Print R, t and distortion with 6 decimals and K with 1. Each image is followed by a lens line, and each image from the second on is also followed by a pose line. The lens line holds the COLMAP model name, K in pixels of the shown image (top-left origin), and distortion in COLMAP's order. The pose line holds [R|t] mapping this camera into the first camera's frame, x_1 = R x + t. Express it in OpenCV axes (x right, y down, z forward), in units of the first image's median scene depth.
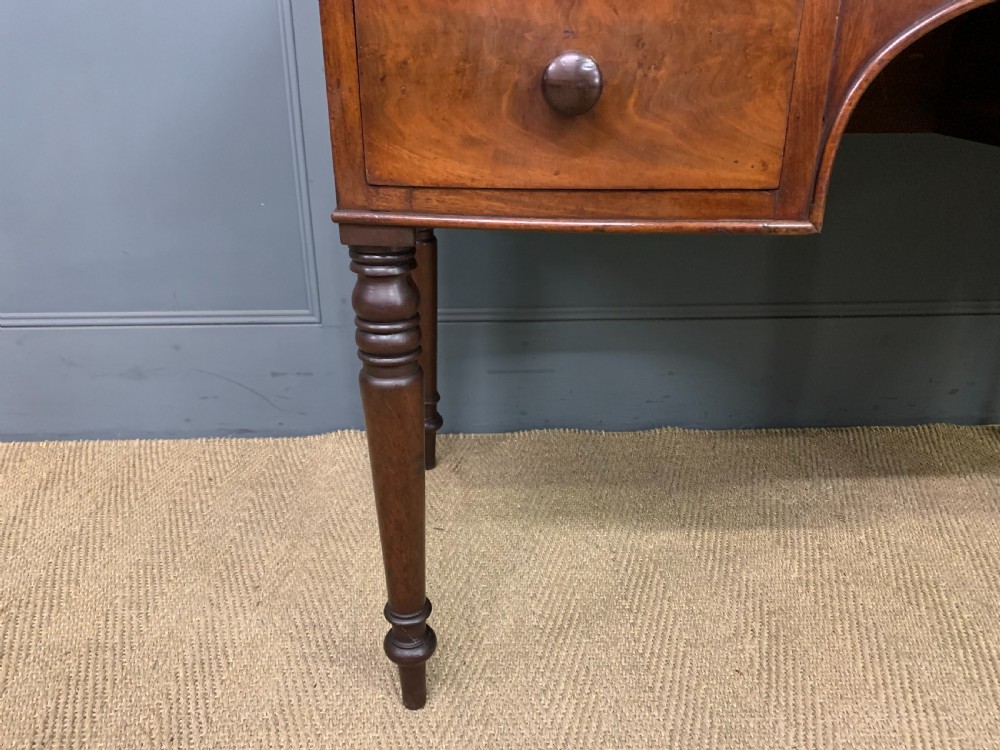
lens RADIAL K [[762.4, 0, 496.1], [0, 762.4, 368.5], [0, 0, 1]] dist [0.013498, -0.000762]
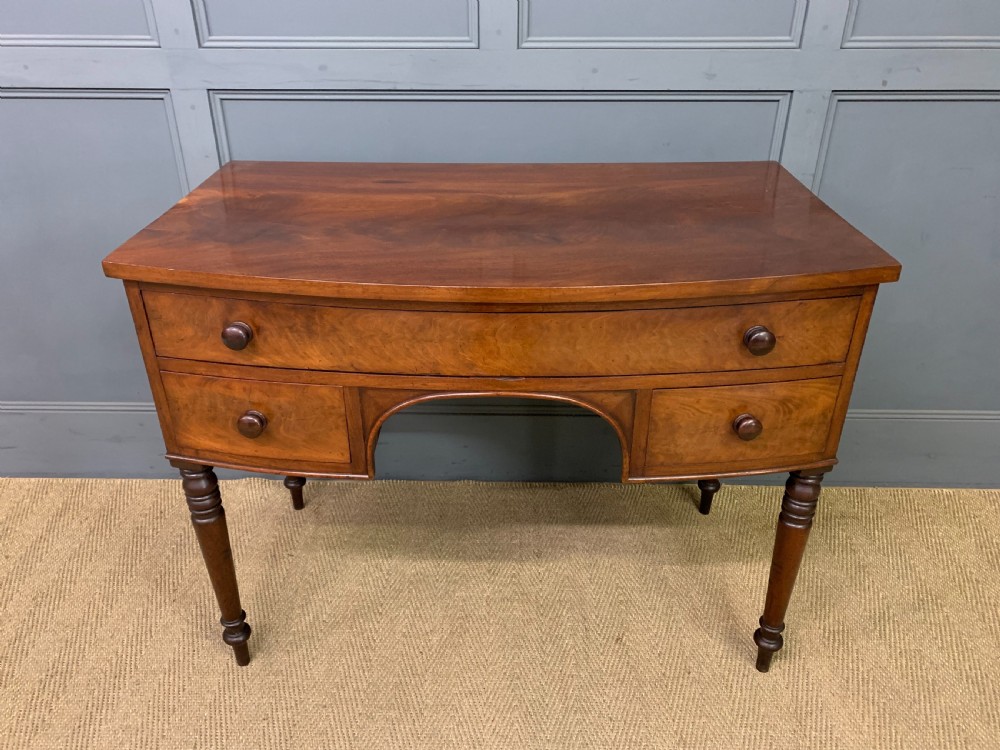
lens RADIAL K [[746.5, 0, 494.6], [0, 746.5, 371.2], [0, 0, 1]] dist [0.014478, -0.004919]
pose [[0.998783, 0.027016, -0.041274, 0.571340], [-0.022943, 0.995102, 0.096150, -0.474516], [0.043670, -0.095086, 0.994511, -0.752252]]
